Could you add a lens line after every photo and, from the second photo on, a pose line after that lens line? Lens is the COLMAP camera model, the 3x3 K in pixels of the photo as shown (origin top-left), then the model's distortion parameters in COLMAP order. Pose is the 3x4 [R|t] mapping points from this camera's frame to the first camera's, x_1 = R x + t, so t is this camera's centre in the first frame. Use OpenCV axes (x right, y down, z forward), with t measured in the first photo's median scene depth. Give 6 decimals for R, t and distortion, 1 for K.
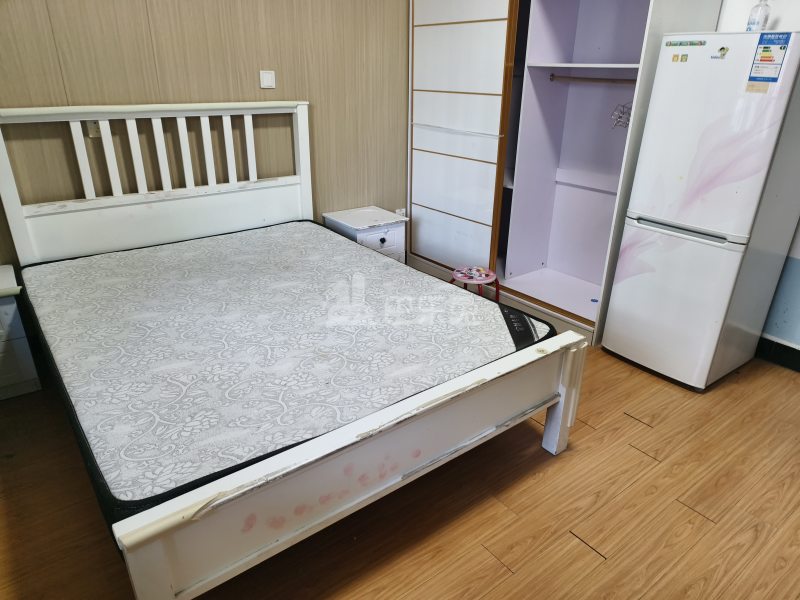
lens RADIAL K [[542.6, 0, 400.8], [0, 542.6, 296.6], [0, 0, 1]] dist [0.029320, -0.042589]
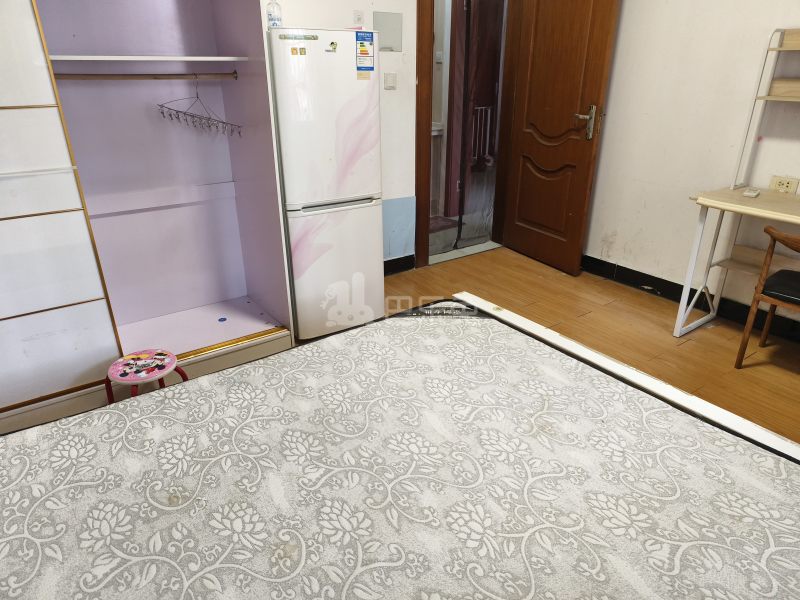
lens RADIAL K [[544.8, 0, 401.6], [0, 544.8, 301.5], [0, 0, 1]] dist [0.025700, -0.026821]
pose [[0.035228, -0.411966, 0.910518, -0.569216], [0.387189, 0.845553, 0.367593, -0.299493], [-0.921327, 0.339593, 0.189296, 0.686686]]
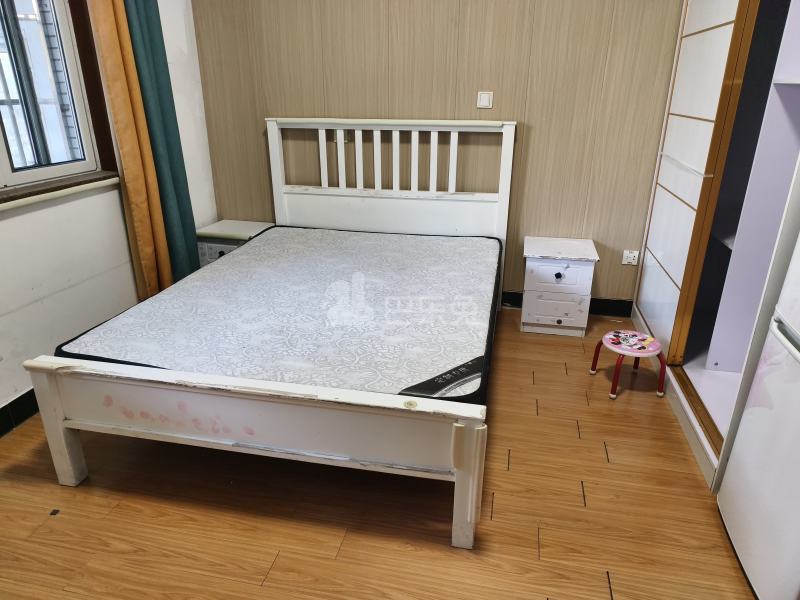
lens RADIAL K [[542.5, 0, 399.0], [0, 542.5, 291.4], [0, 0, 1]] dist [0.040494, -0.043830]
pose [[0.649220, 0.257971, -0.715517, 0.590339], [-0.288226, 0.954007, 0.082436, -0.100879], [0.703874, 0.152712, 0.693715, 0.248288]]
